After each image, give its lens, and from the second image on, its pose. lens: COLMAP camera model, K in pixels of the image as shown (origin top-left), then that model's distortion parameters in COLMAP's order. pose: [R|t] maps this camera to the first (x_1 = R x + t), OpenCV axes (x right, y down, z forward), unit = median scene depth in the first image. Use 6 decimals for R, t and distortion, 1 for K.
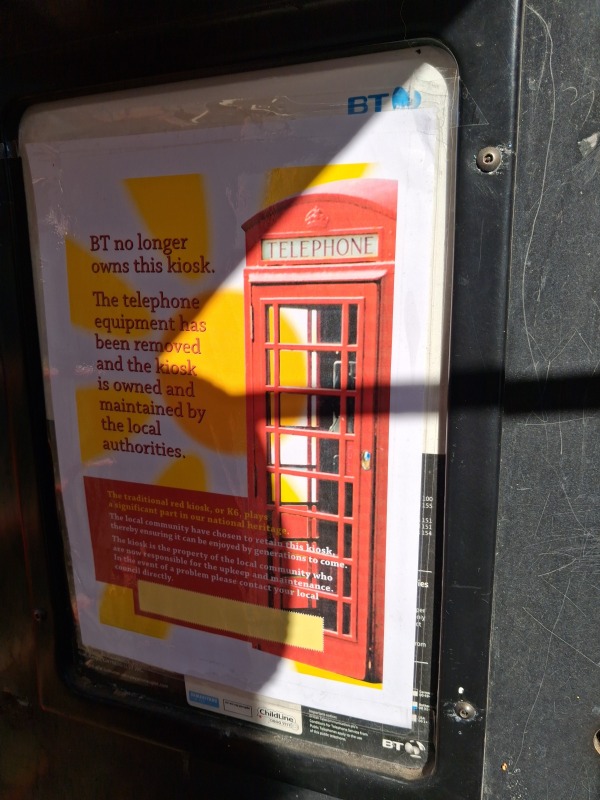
lens RADIAL K [[626.2, 0, 302.5], [0, 626.2, 401.1], [0, 0, 1]] dist [0.009748, -0.022853]
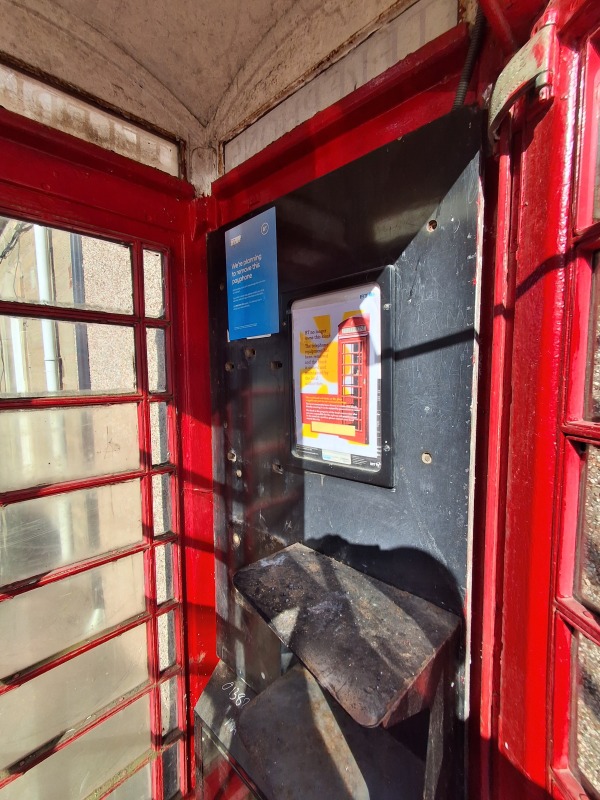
lens RADIAL K [[361.3, 0, 300.8], [0, 361.3, 404.2], [0, 0, 1]] dist [0.005508, 0.000170]
pose [[0.921777, 0.030685, -0.386504, 0.588048], [-0.072963, 0.992781, -0.095193, 0.460411], [0.380793, 0.115947, 0.917362, -1.174196]]
